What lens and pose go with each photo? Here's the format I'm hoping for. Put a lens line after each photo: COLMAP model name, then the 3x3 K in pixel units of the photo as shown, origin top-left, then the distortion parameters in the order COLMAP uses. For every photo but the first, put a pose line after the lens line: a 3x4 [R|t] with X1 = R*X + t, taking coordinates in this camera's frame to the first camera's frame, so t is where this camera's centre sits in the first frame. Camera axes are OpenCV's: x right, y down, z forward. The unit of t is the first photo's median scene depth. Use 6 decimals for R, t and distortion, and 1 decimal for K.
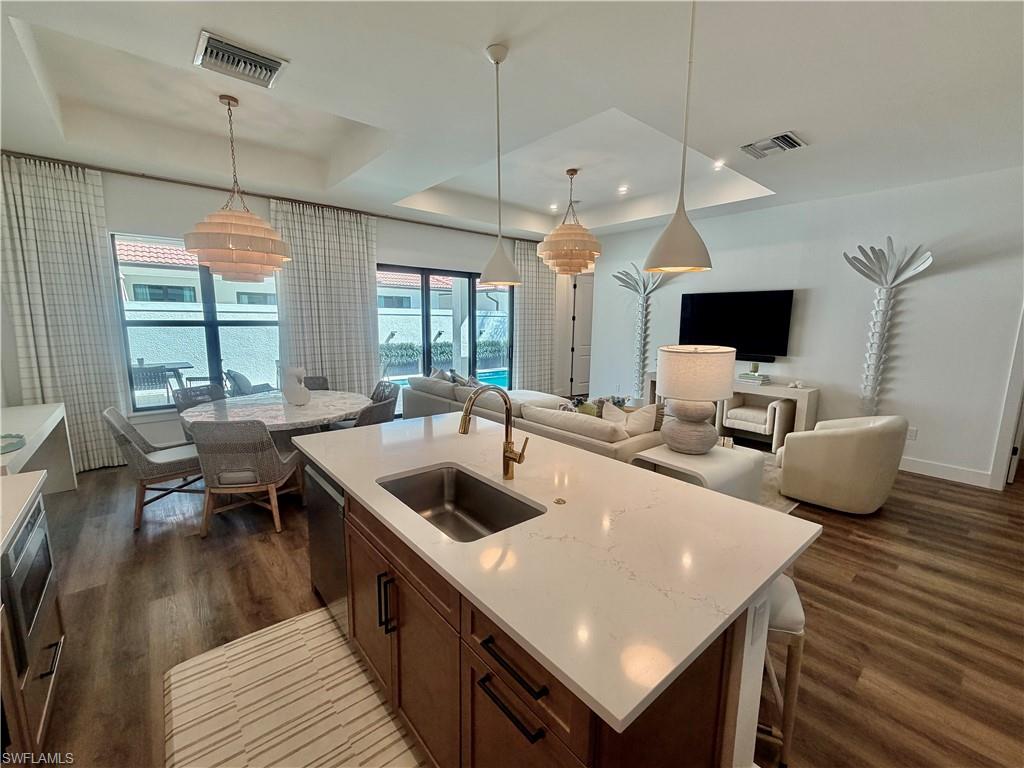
lens RADIAL K [[431.9, 0, 512.0], [0, 431.9, 384.0], [0, 0, 1]] dist [-0.000973, -0.000080]
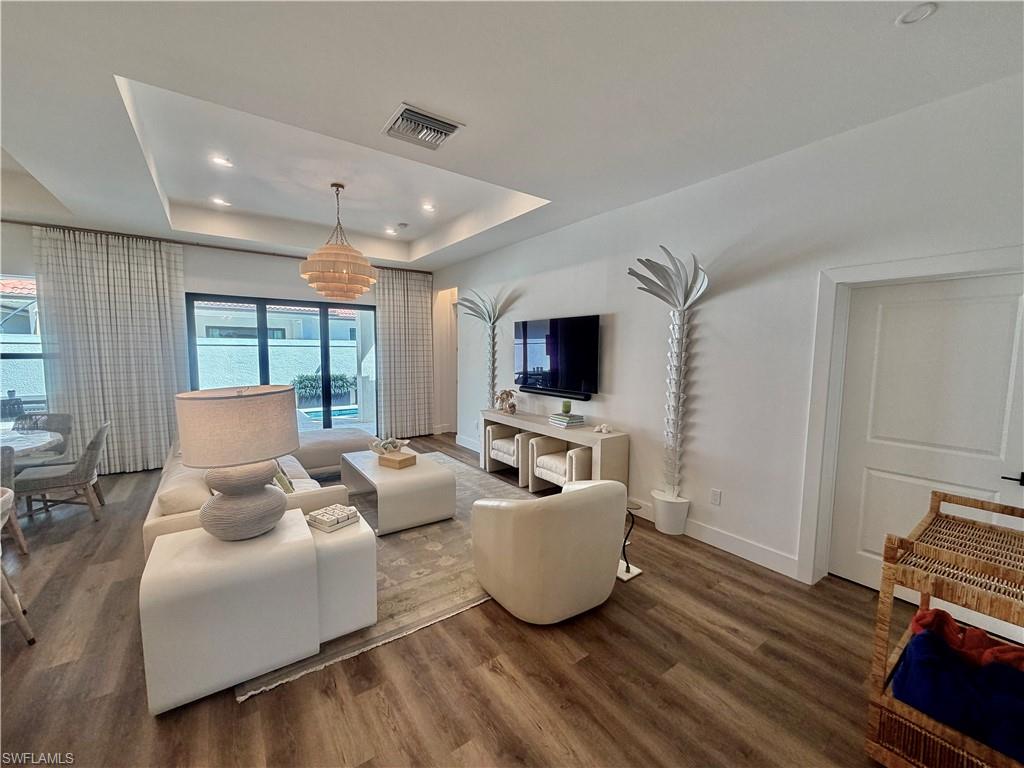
lens RADIAL K [[408.2, 0, 510.1], [0, 408.2, 384.6], [0, 0, 1]] dist [-0.000416, -0.000314]
pose [[0.996760, 0.003215, -0.080365, 0.543053], [-0.008390, 0.997906, -0.064136, -0.030405], [0.079990, 0.064602, 0.994700, 0.206549]]
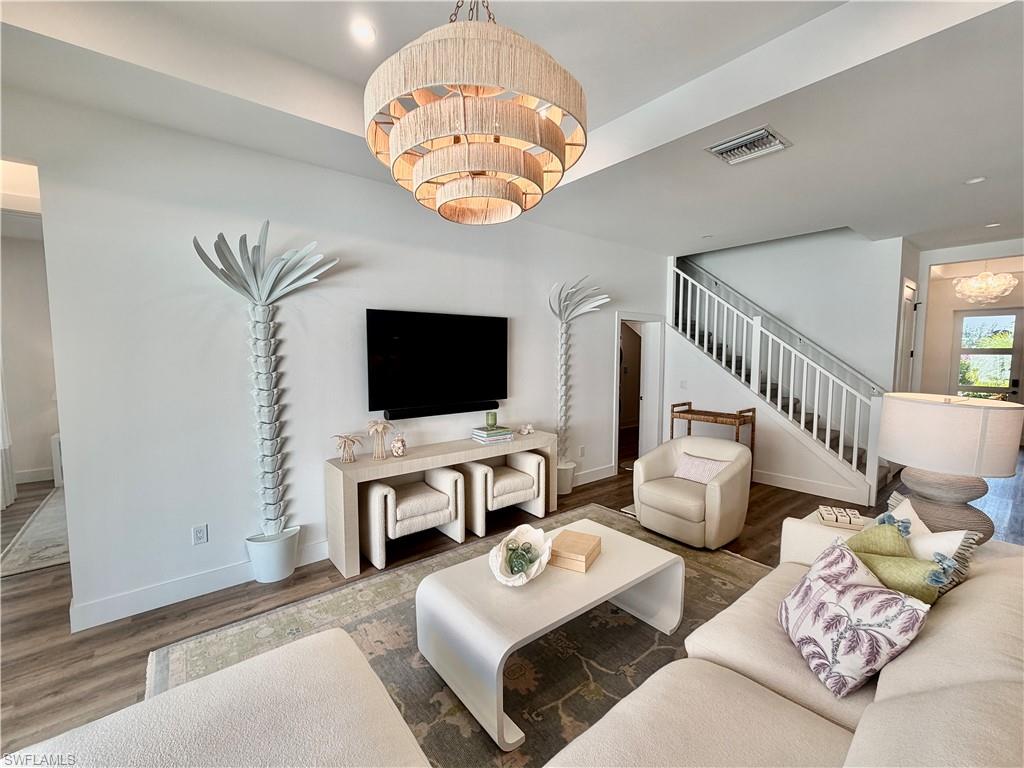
lens RADIAL K [[431.9, 0, 512.0], [0, 431.9, 384.0], [0, 0, 1]] dist [-0.000973, -0.000080]
pose [[0.024485, -0.079548, 0.996530, -0.173649], [0.160118, 0.984272, 0.074635, -0.152042], [-0.986794, 0.157735, 0.036837, 0.979056]]
